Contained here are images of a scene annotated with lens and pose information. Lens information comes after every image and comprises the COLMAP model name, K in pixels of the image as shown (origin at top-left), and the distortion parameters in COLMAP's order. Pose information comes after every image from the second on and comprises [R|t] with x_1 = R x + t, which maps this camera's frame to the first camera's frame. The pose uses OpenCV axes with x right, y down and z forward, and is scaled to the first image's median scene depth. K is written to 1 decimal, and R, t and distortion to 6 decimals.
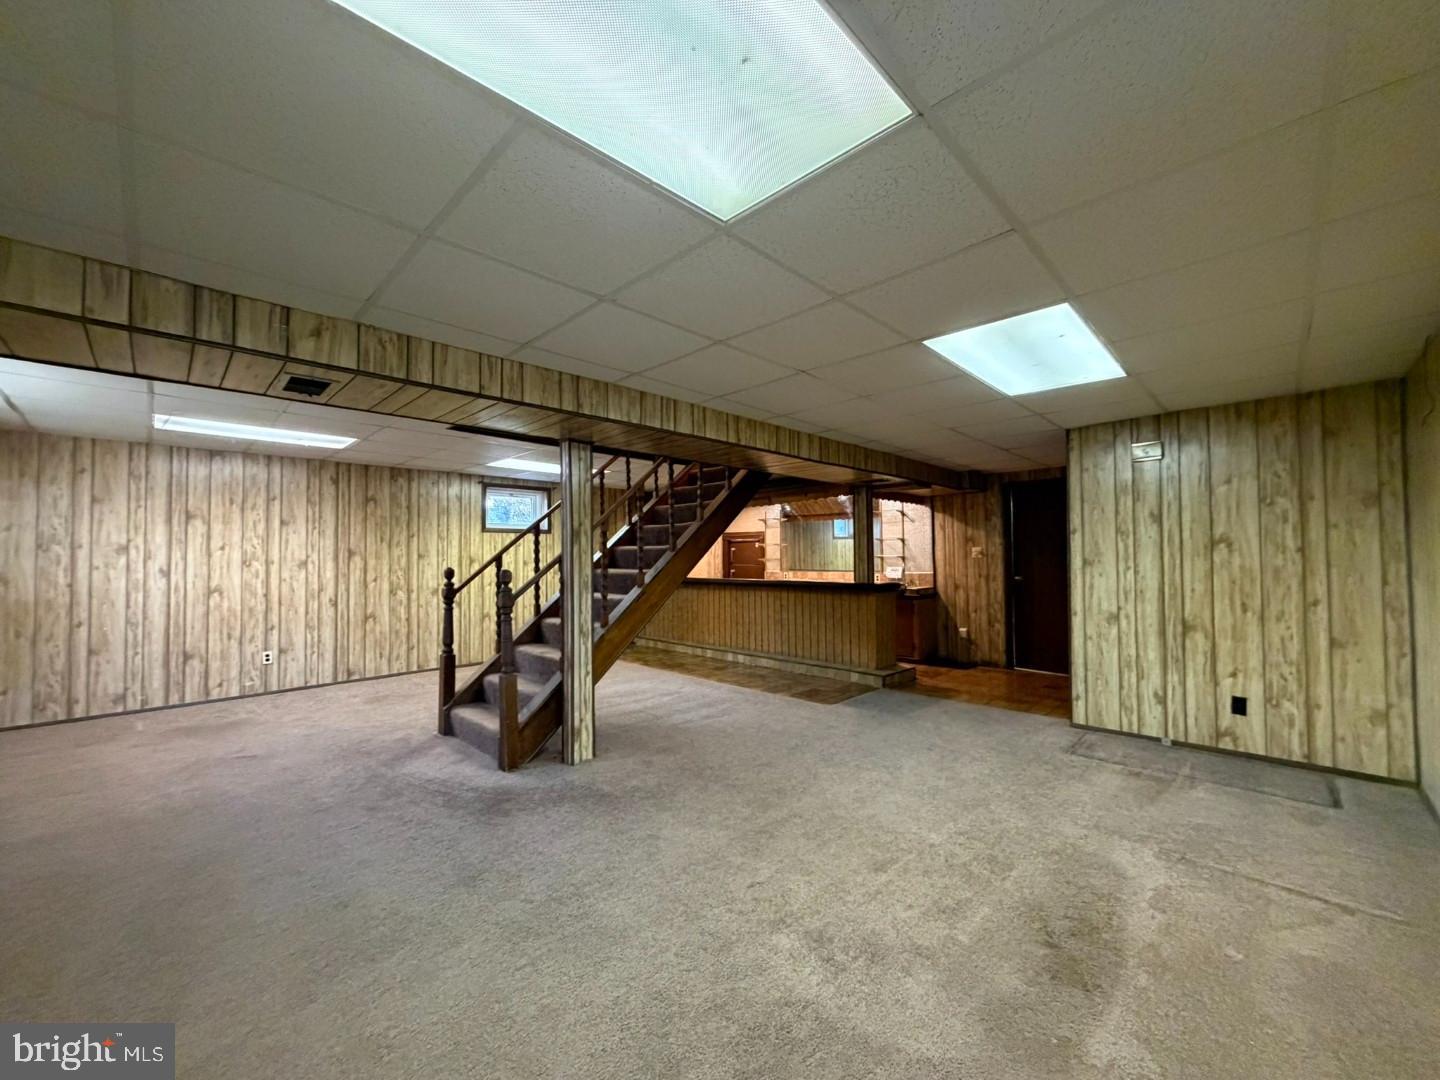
lens RADIAL K [[574.1, 0, 719.9], [0, 574.1, 544.8], [0, 0, 1]] dist [-0.000685, -0.000098]
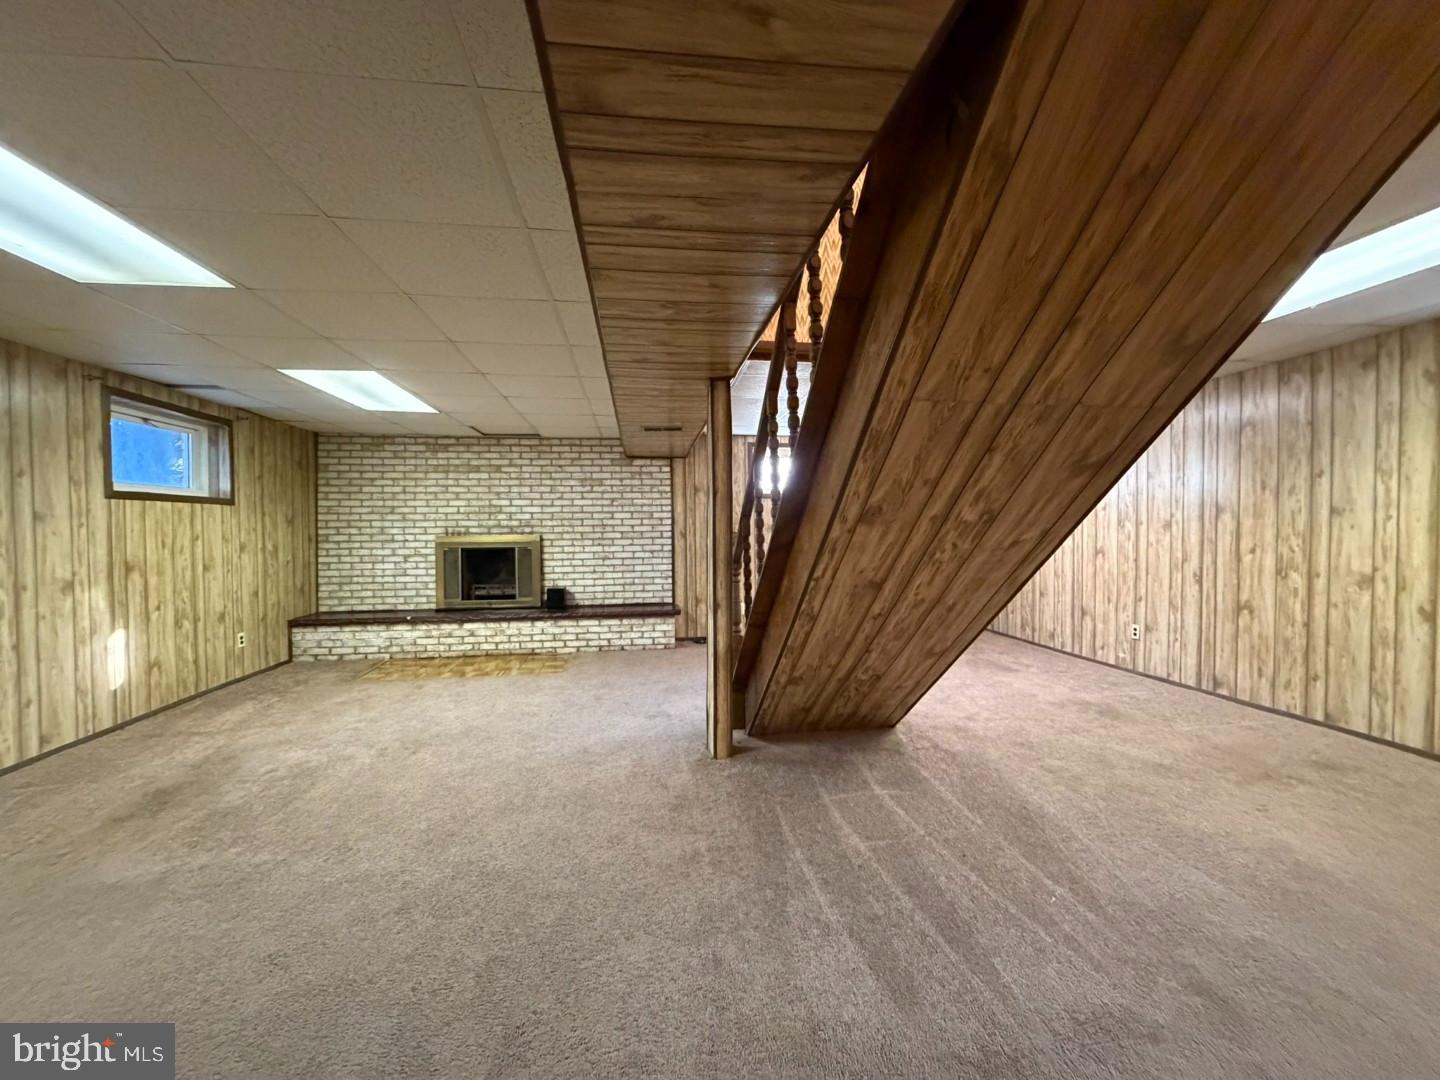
lens RADIAL K [[574.1, 0, 713.5], [0, 574.1, 538.8], [0, 0, 1]] dist [-0.000685, -0.000098]
pose [[-0.613960, 0.024205, -0.788966, 0.267246], [0.028212, 0.999564, 0.008712, 0.026833], [0.788833, -0.016910, -0.614375, 0.945380]]
